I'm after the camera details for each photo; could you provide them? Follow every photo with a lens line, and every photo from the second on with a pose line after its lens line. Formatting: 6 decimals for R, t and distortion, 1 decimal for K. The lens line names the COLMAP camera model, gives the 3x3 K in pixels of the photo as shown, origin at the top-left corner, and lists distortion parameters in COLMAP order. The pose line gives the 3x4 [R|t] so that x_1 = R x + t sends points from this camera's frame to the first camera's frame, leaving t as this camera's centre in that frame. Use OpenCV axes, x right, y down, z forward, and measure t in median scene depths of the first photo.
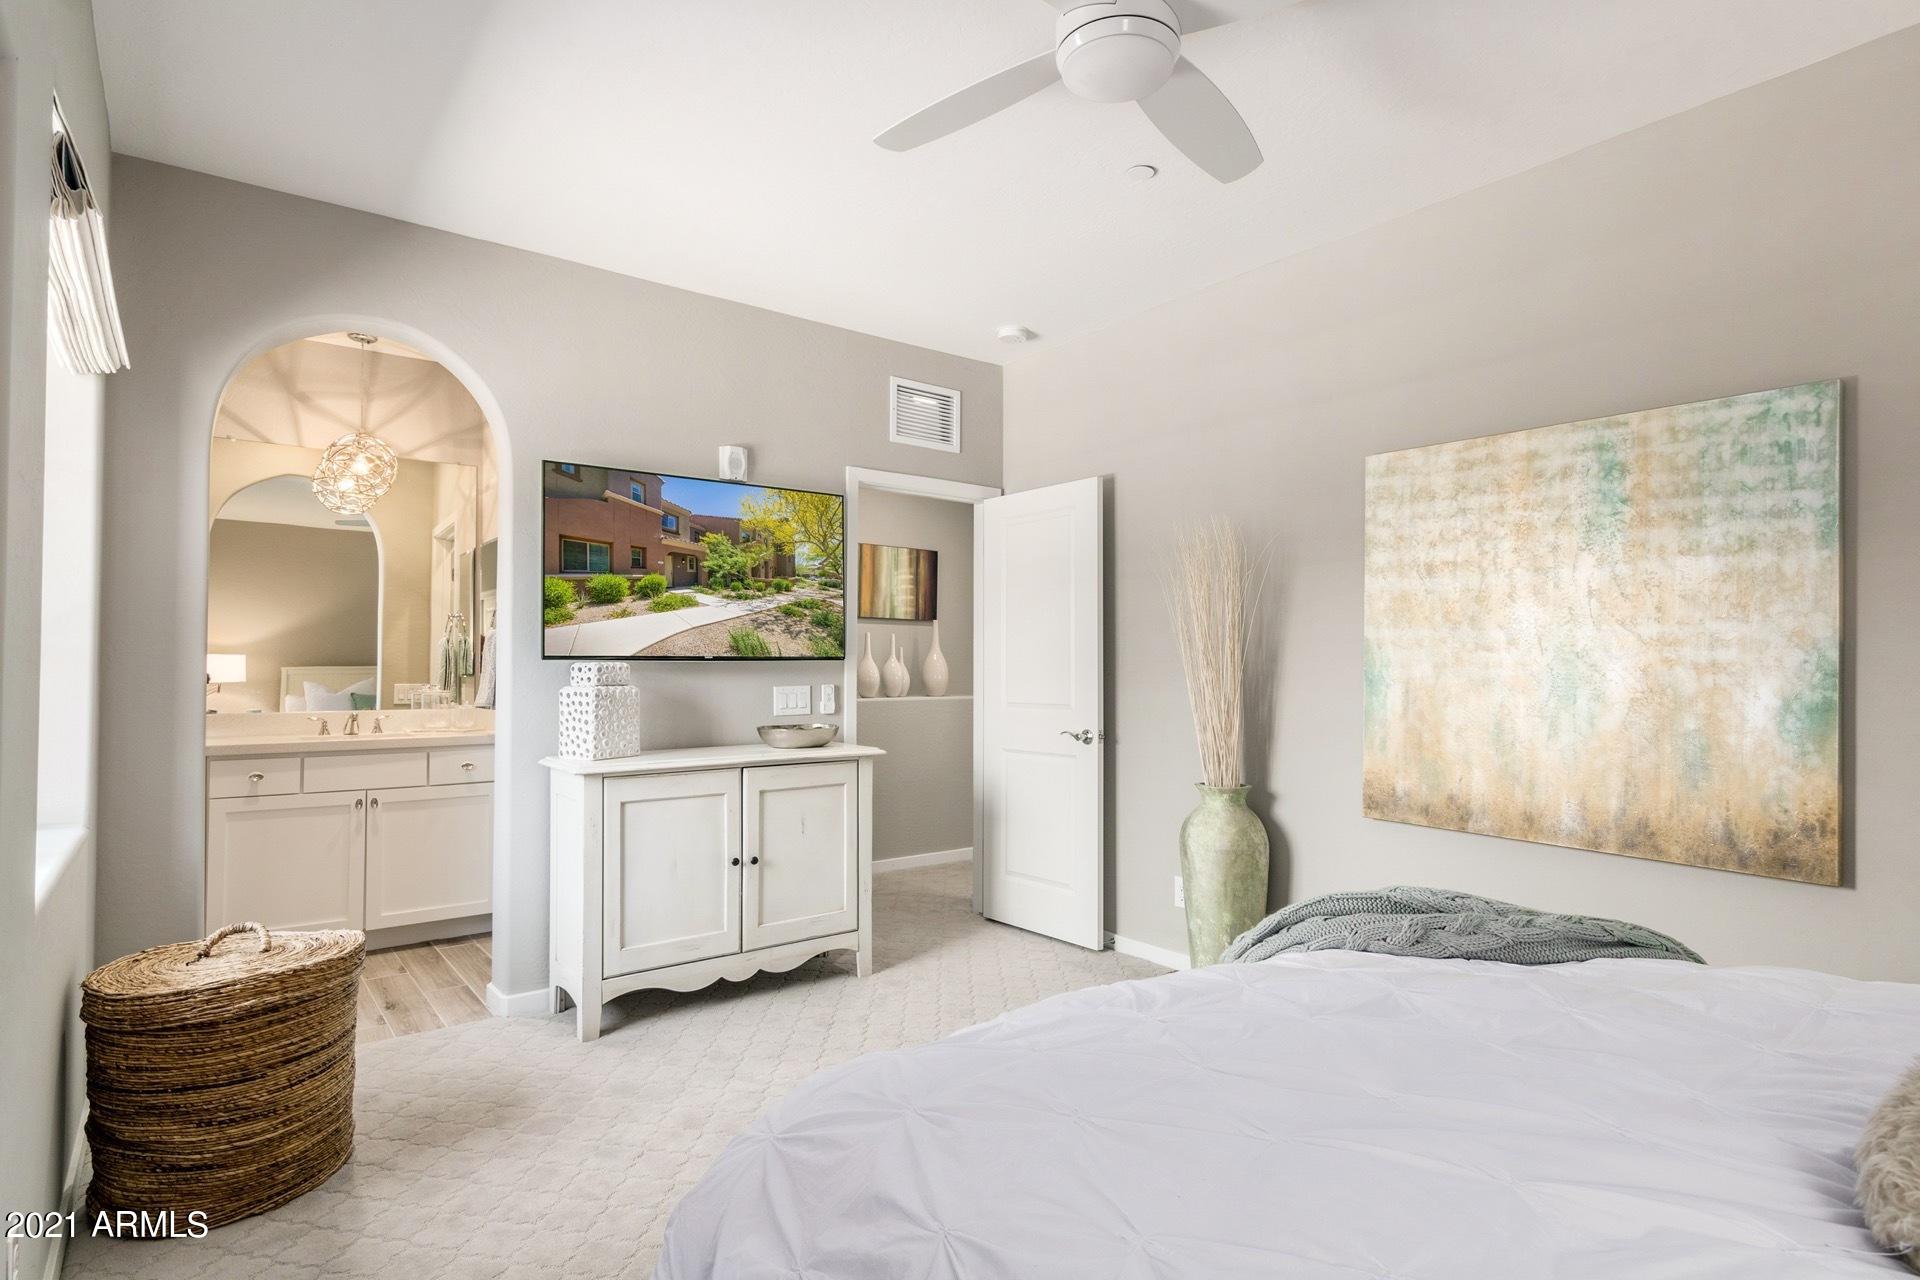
lens RADIAL K [[964.6, 0, 963.3], [0, 964.6, 655.4], [0, 0, 1]] dist [0.016942, -0.000278]
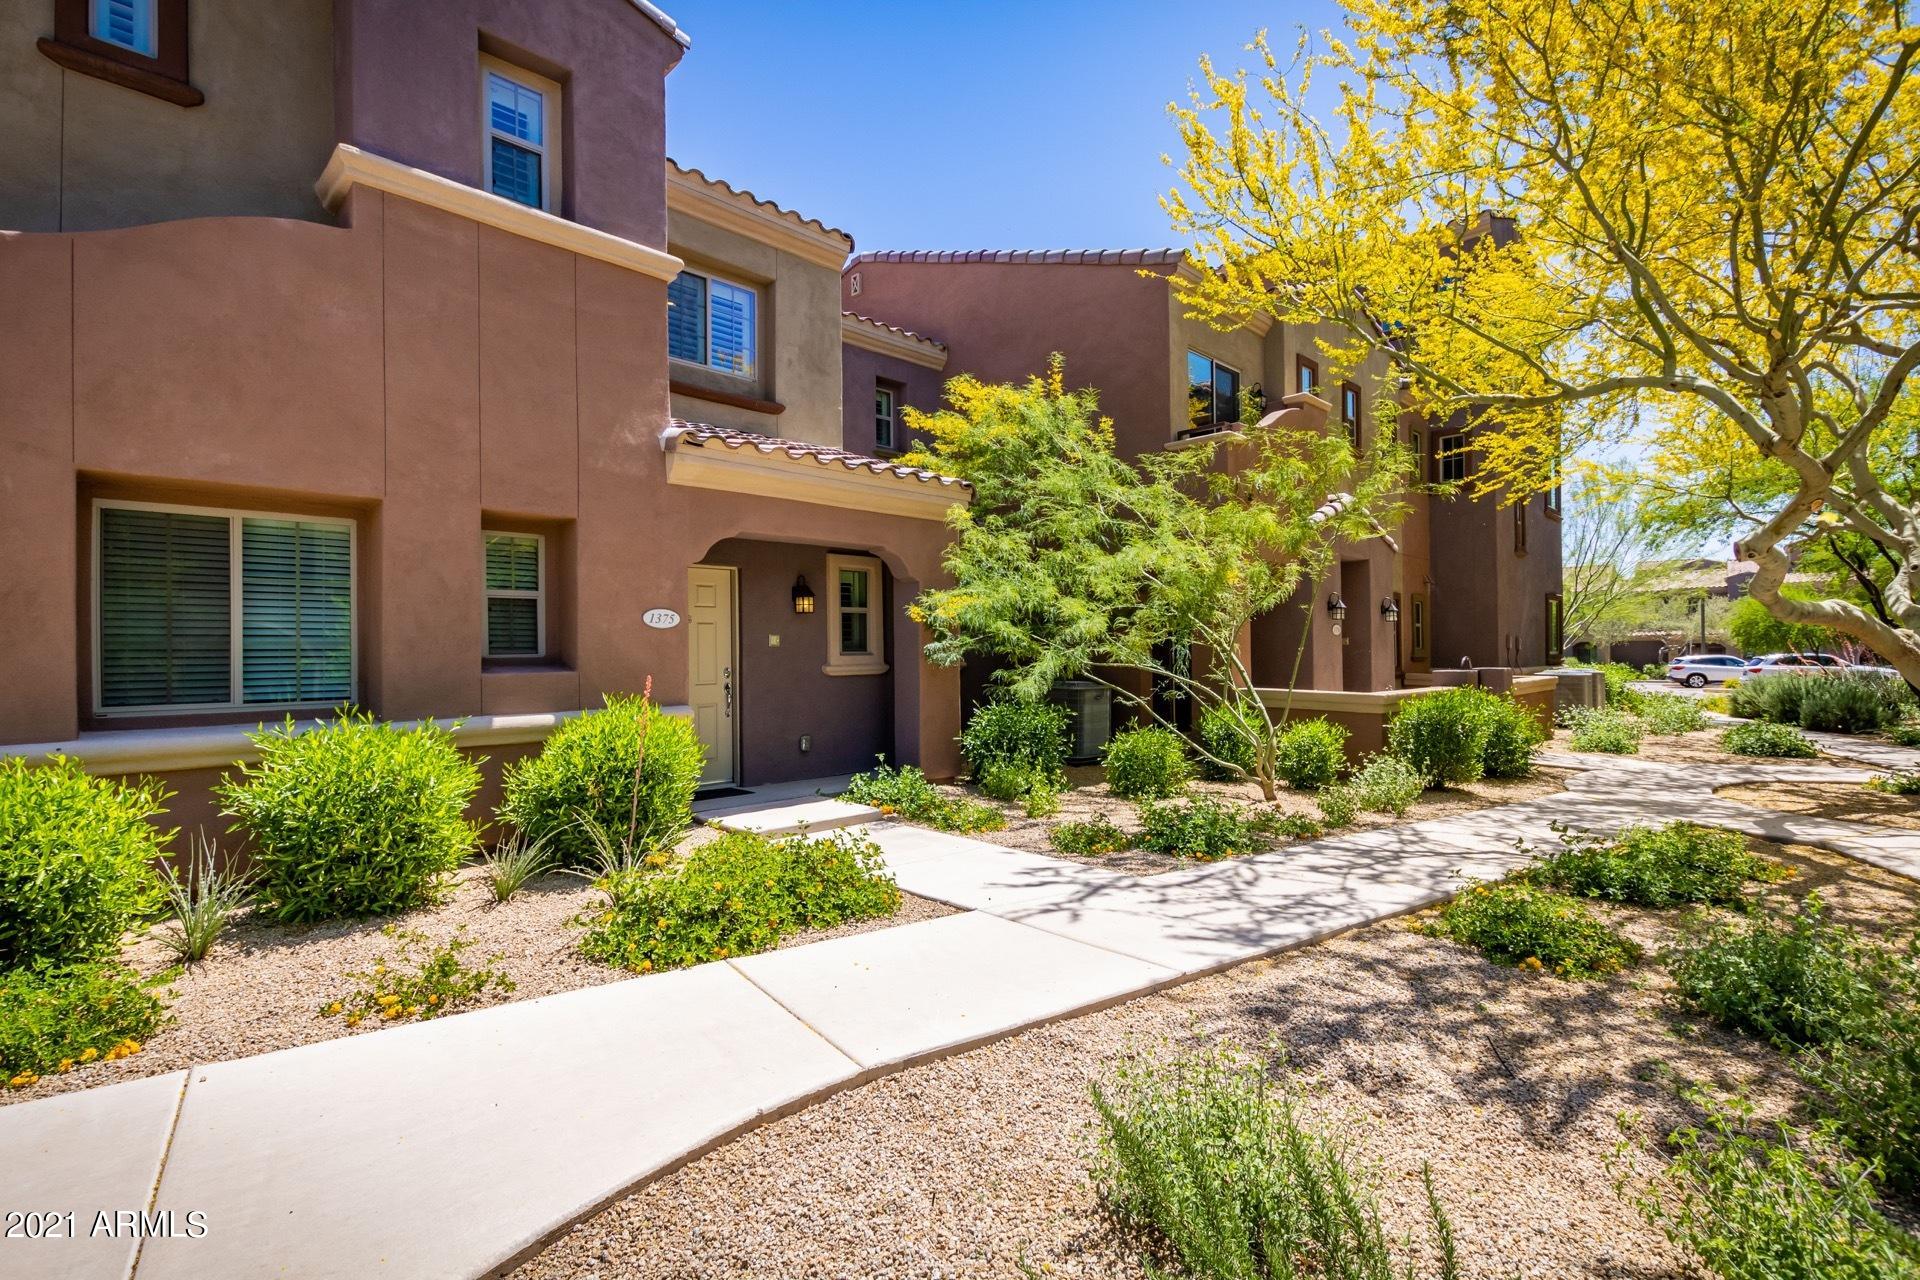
lens RADIAL K [[873.7, 0, 961.8], [0, 873.7, 646.3], [0, 0, 1]] dist [0.000399, -0.000269]
pose [[0.976454, -0.108620, -0.186386, -0.238424], [0.020138, 0.906113, -0.422557, -0.032214], [0.214785, 0.408854, 0.886965, 0.878423]]
